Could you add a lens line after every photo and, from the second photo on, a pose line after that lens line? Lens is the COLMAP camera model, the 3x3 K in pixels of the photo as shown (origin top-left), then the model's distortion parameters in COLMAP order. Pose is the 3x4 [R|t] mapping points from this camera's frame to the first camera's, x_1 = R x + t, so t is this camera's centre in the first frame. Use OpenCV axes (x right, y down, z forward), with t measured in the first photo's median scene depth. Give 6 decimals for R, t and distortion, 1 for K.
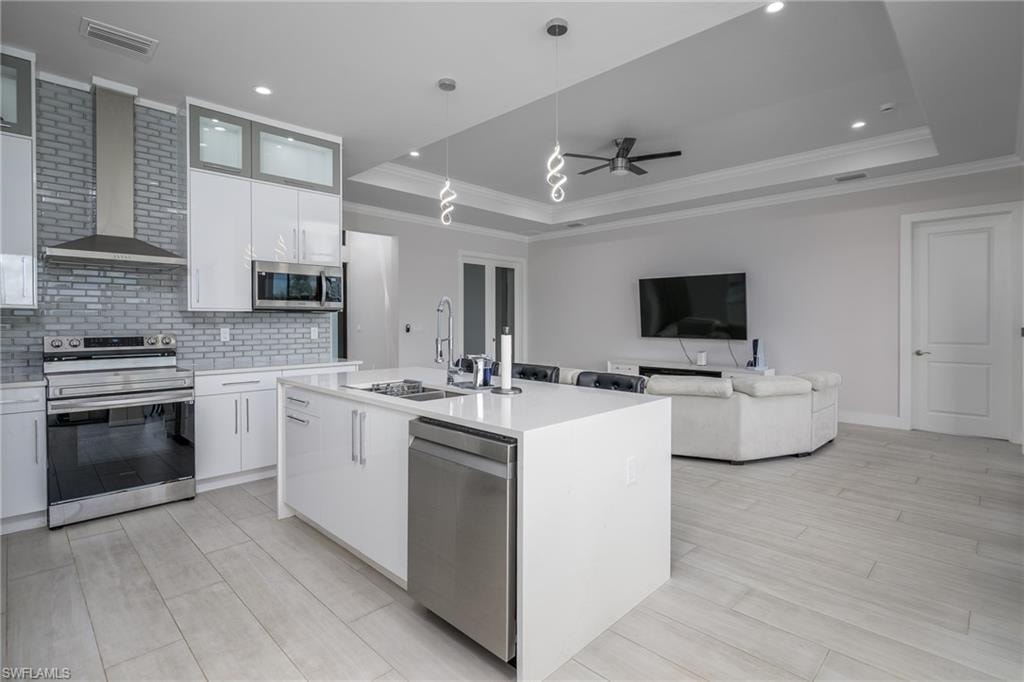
lens RADIAL K [[484.3, 0, 515.0], [0, 484.3, 332.7], [0, 0, 1]] dist [0.003371, -0.001537]
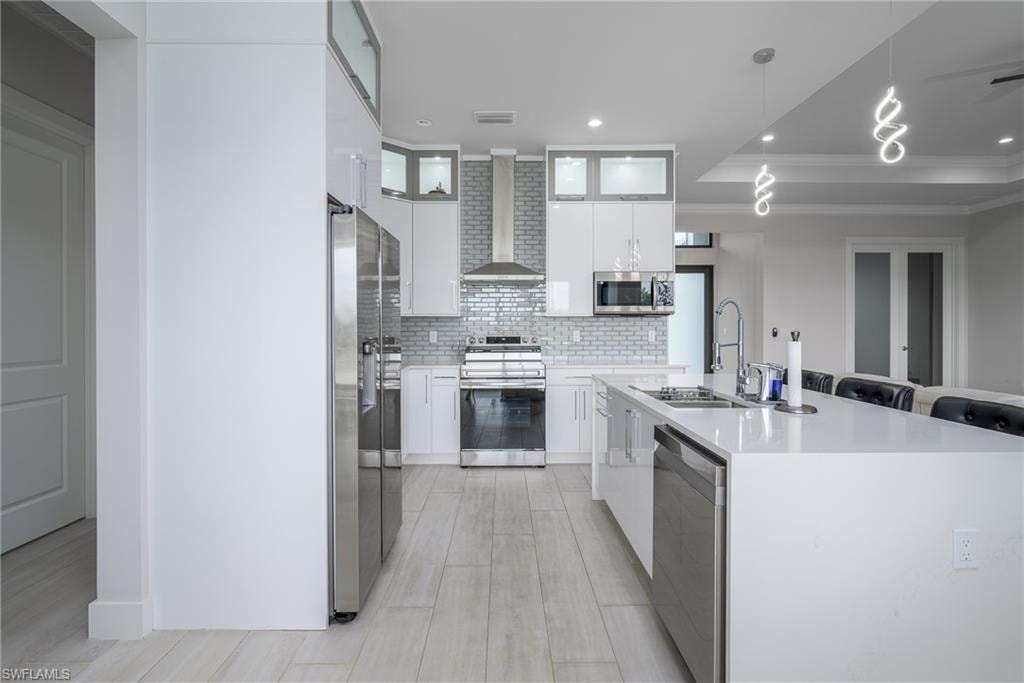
lens RADIAL K [[484.3, 0, 515.4], [0, 484.3, 335.0], [0, 0, 1]] dist [0.003371, -0.001537]
pose [[0.715129, 0.013125, -0.698869, 0.153174], [-0.014880, 0.999883, 0.003552, -0.000561], [0.698834, 0.007859, 0.715241, 0.056453]]
